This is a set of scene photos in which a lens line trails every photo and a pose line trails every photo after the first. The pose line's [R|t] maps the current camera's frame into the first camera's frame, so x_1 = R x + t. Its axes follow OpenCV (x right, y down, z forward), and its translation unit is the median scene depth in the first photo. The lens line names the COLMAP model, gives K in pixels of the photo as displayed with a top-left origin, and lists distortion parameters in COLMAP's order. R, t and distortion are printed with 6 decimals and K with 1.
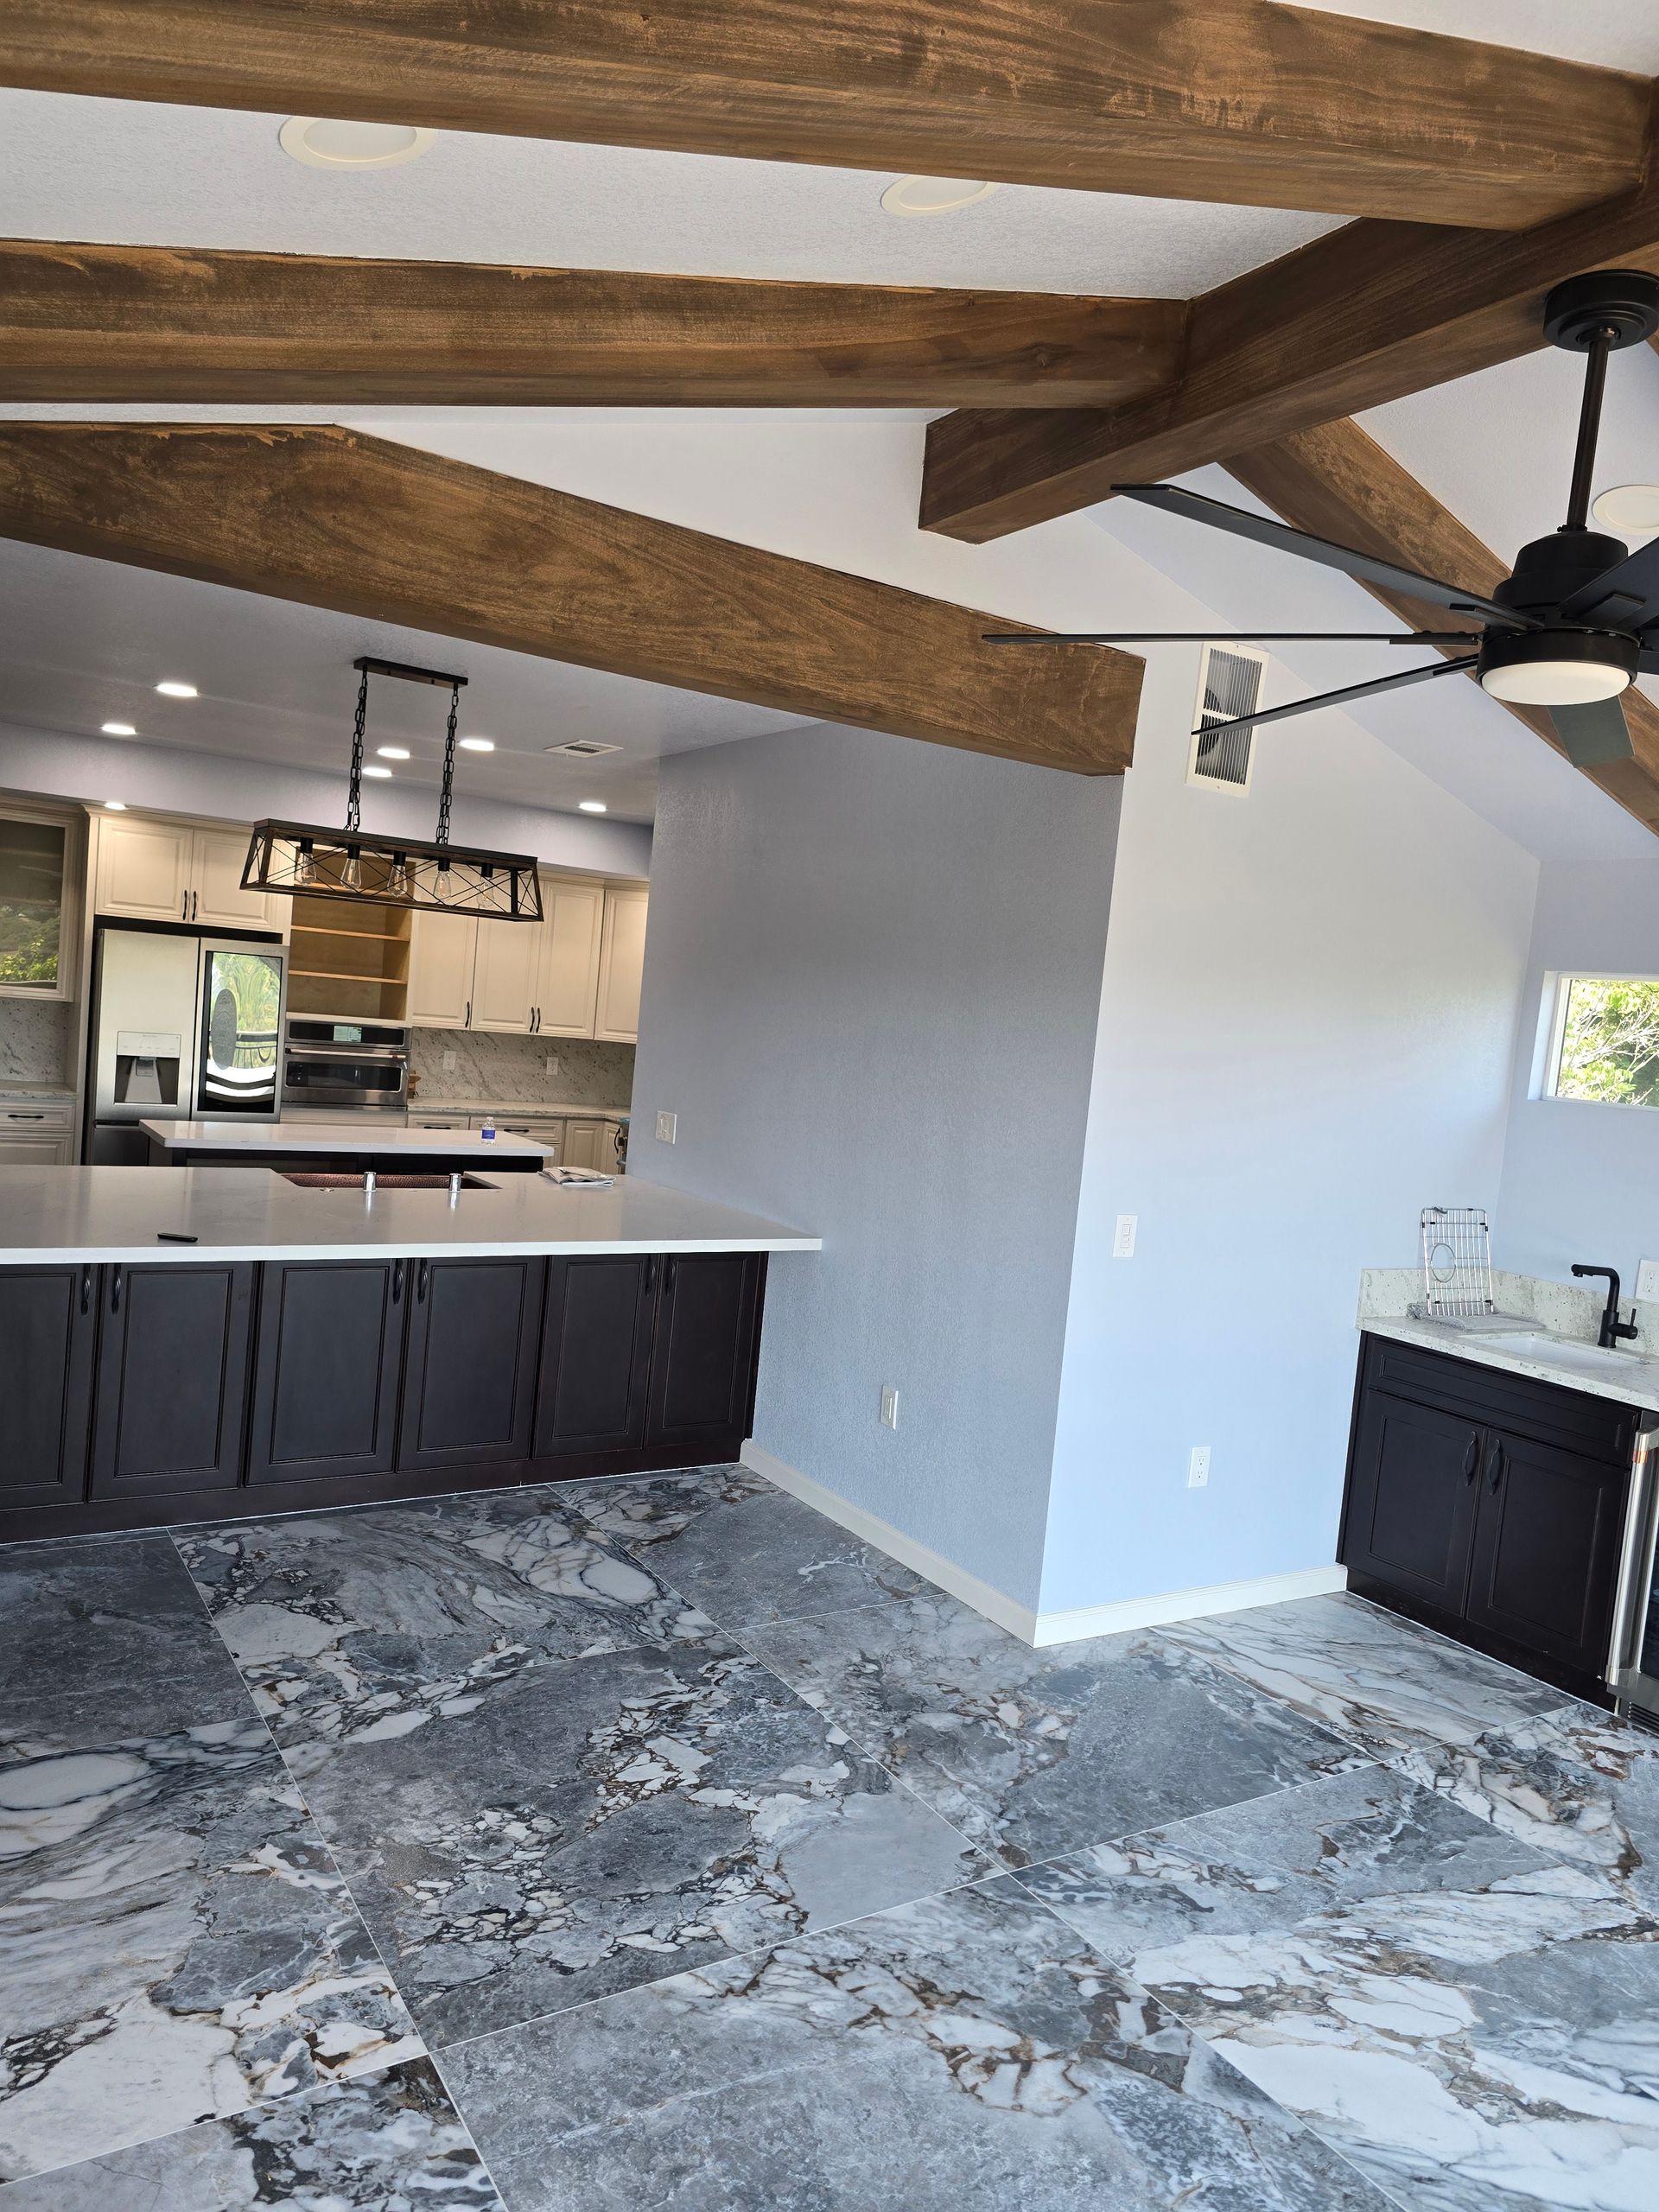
lens RADIAL K [[1494.6, 0, 816.3], [0, 1494.6, 1104.8], [0, 0, 1]] dist [0.055317, -0.046122]
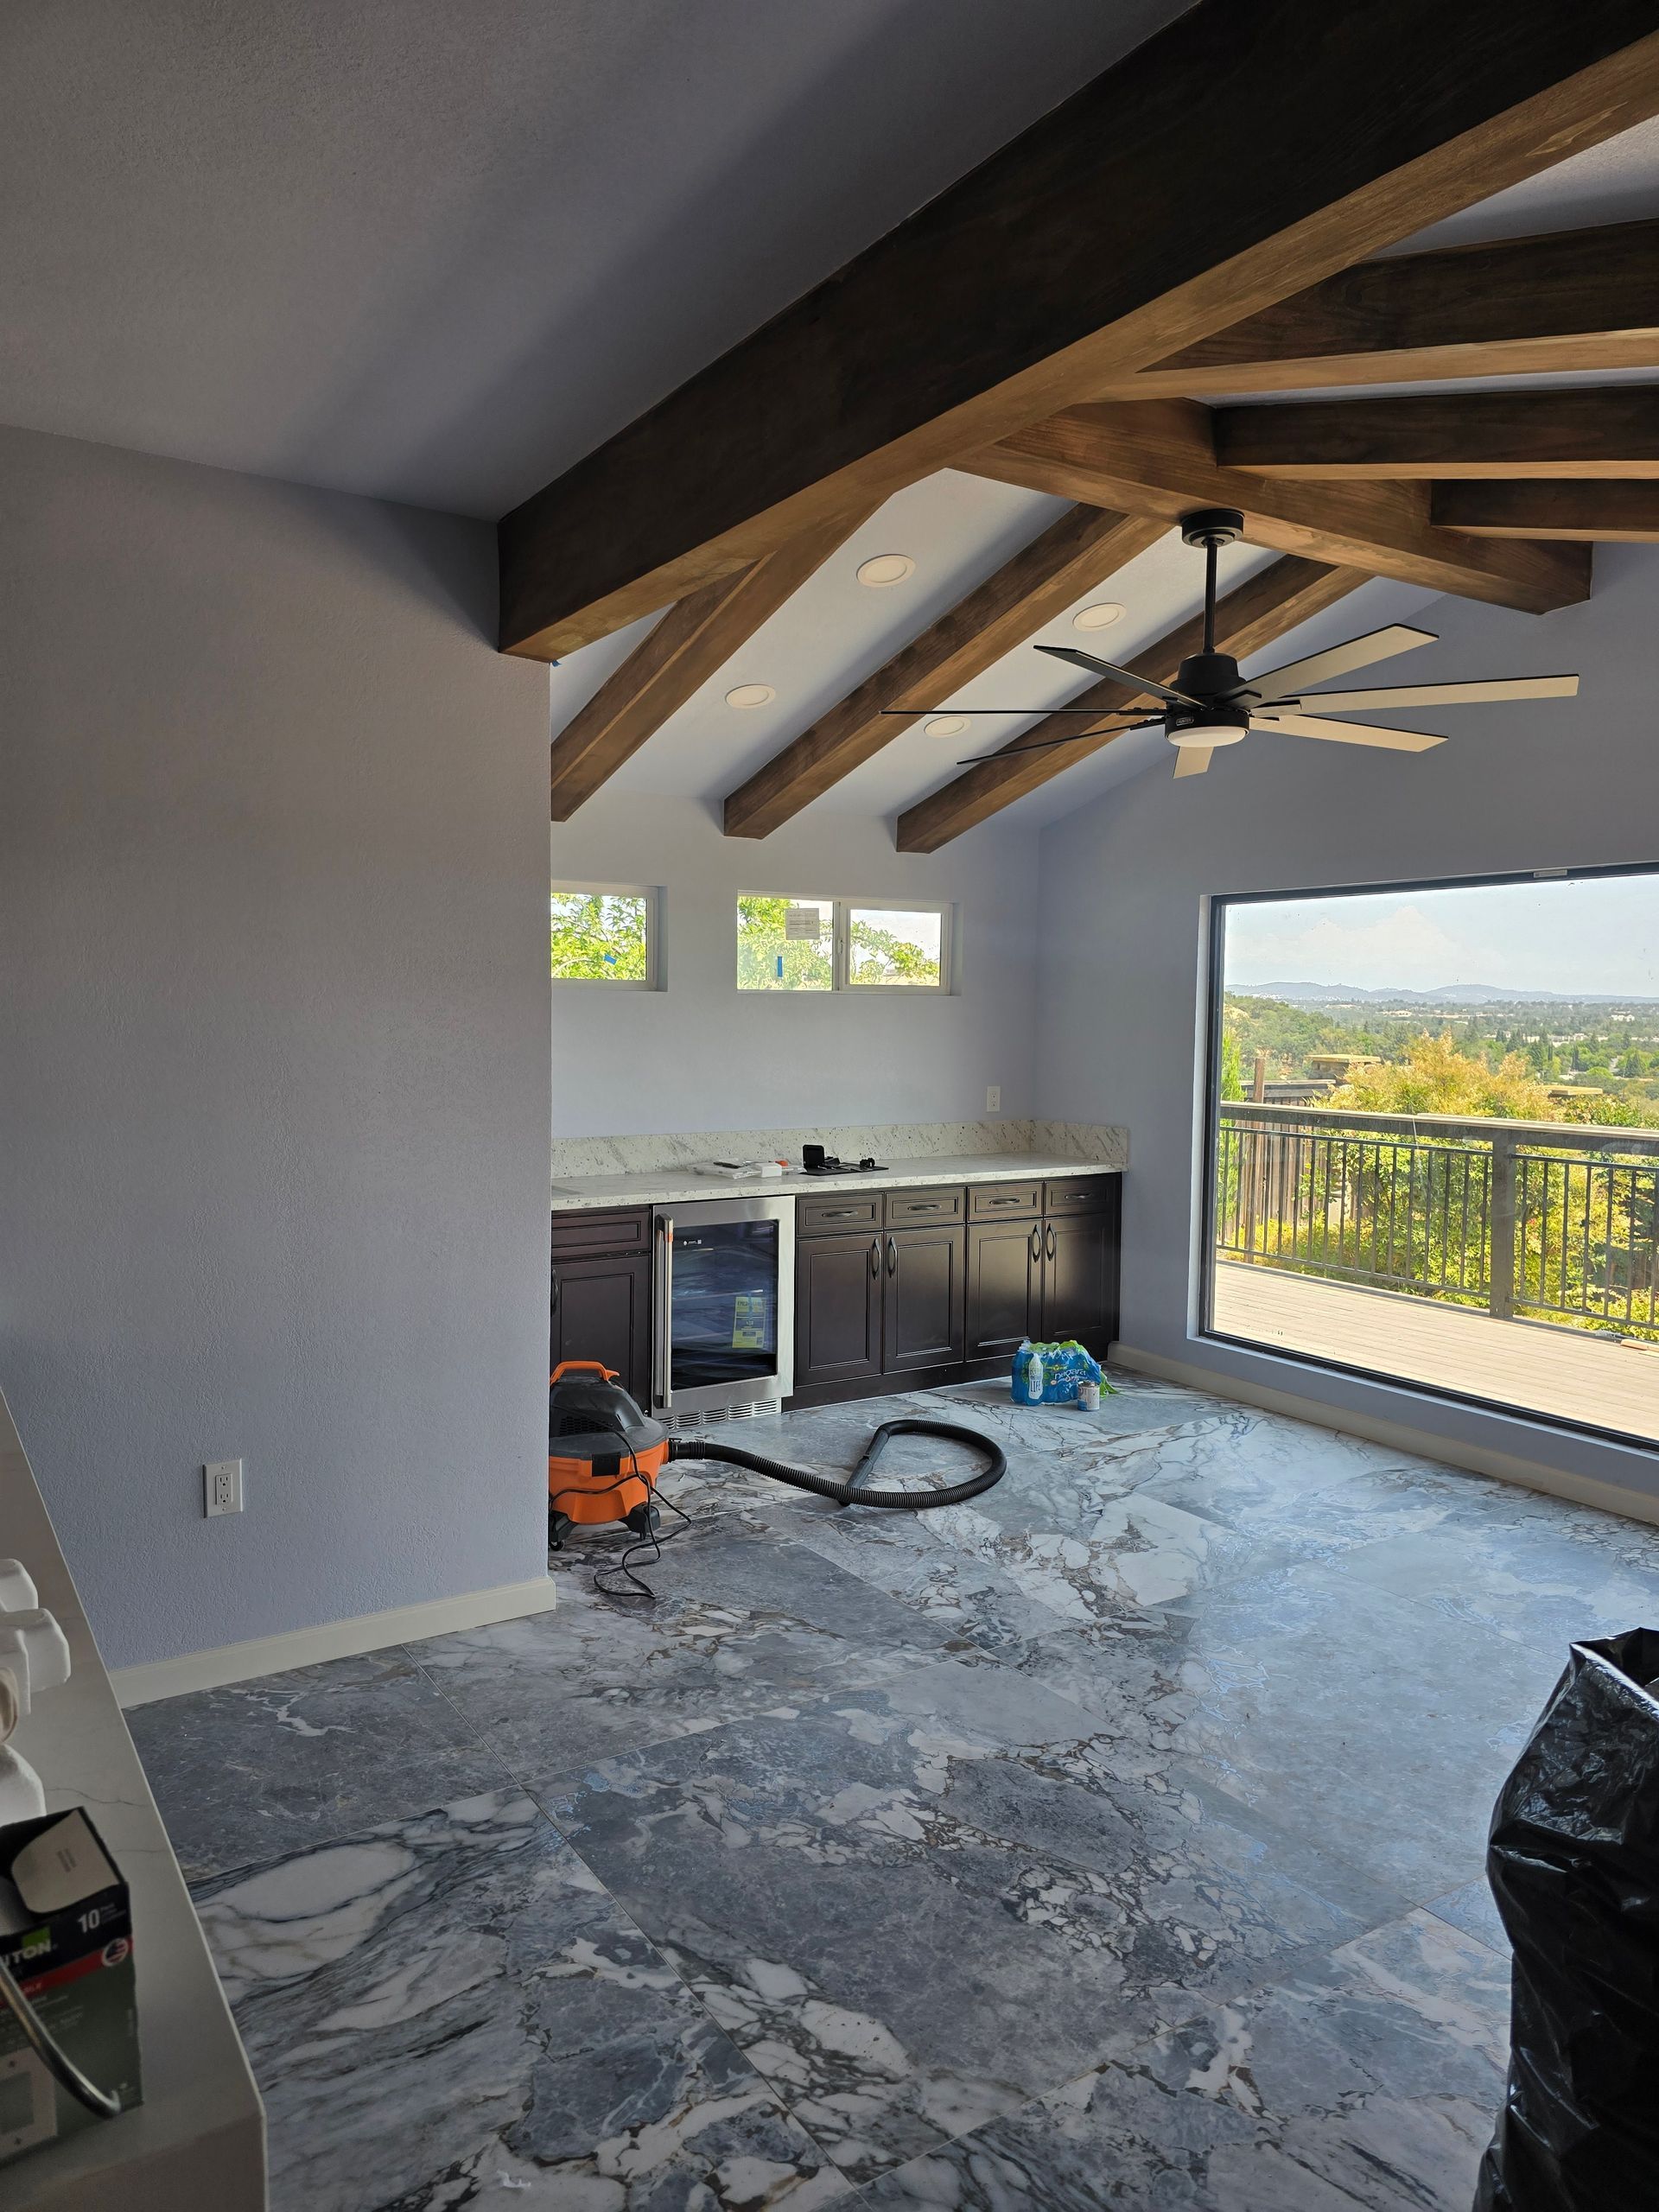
lens RADIAL K [[1482.8, 0, 818.6], [0, 1482.8, 1102.2], [0, 0, 1]] dist [0.058821, -0.046907]
pose [[-0.004580, -0.155338, 0.987851, -0.774365], [0.056442, 0.986246, 0.155347, -0.091217], [-0.998395, 0.056467, 0.004251, 0.870249]]
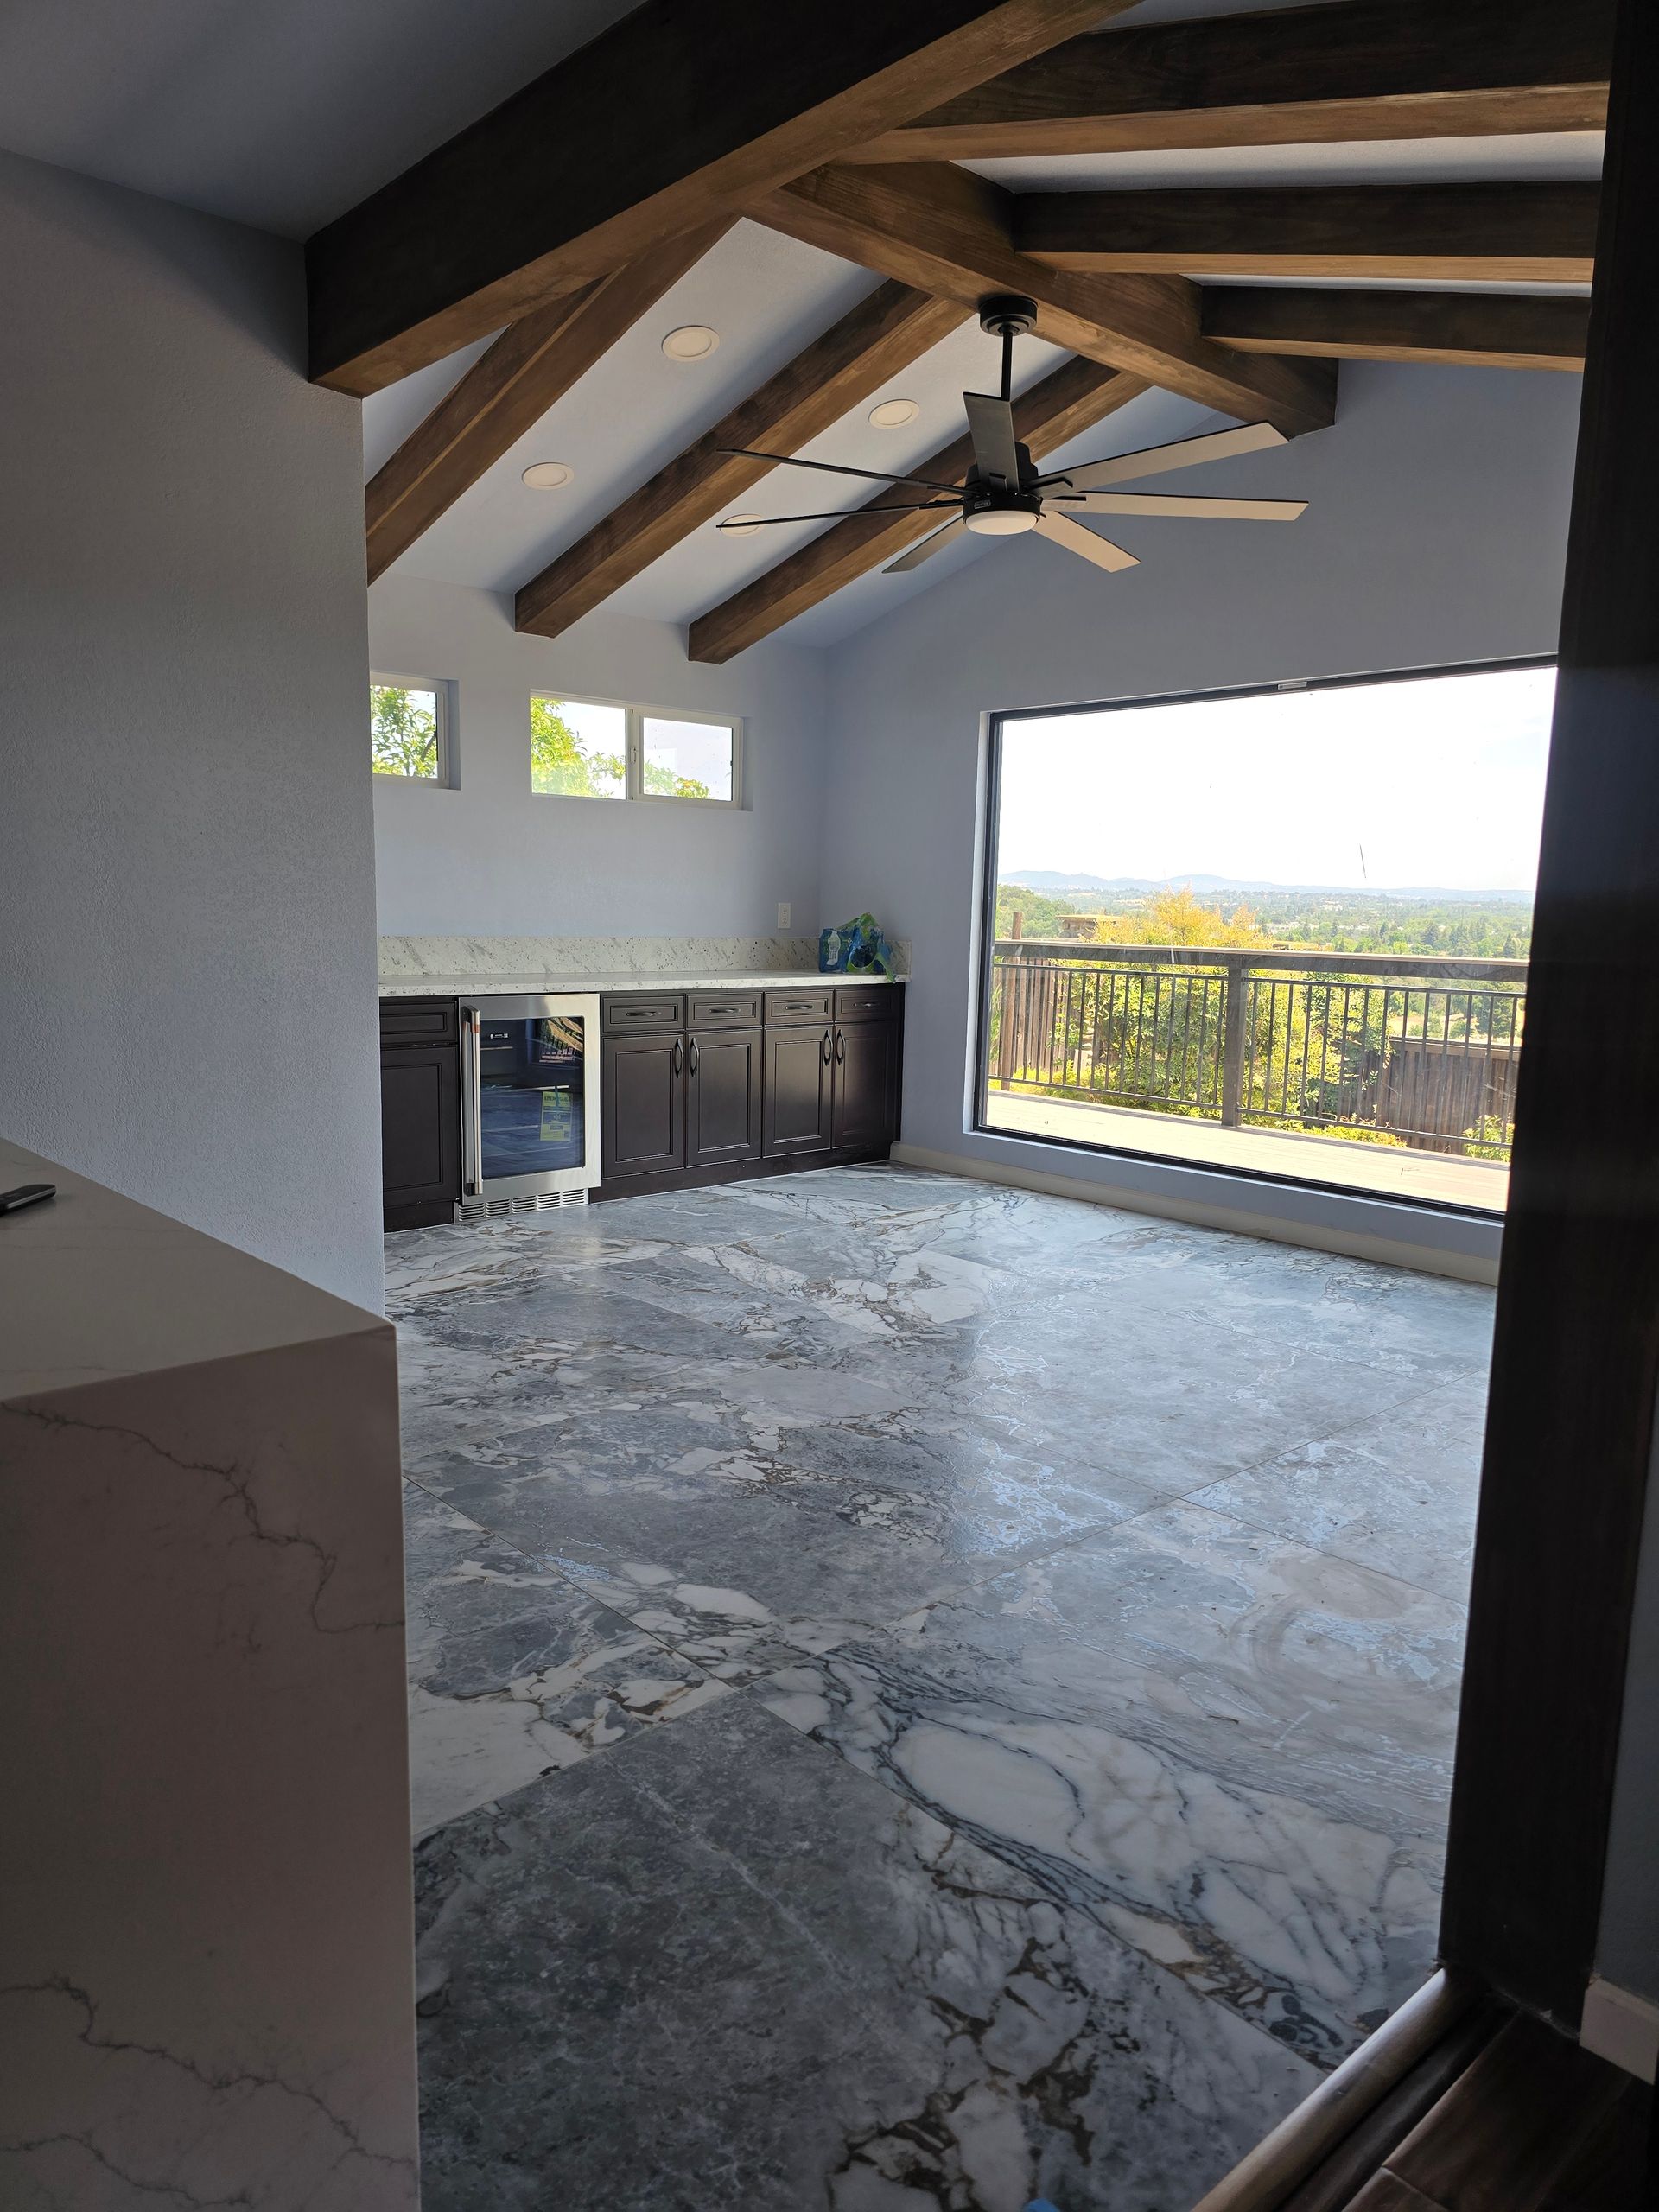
lens RADIAL K [[1482.2, 0, 827.7], [0, 1482.2, 1118.9], [0, 0, 1]] dist [0.088176, -0.093583]
pose [[-0.171283, -0.240011, 0.955540, -0.853749], [0.029788, 0.968168, 0.248522, -0.018173], [-0.984771, 0.071032, -0.158682, 0.924509]]
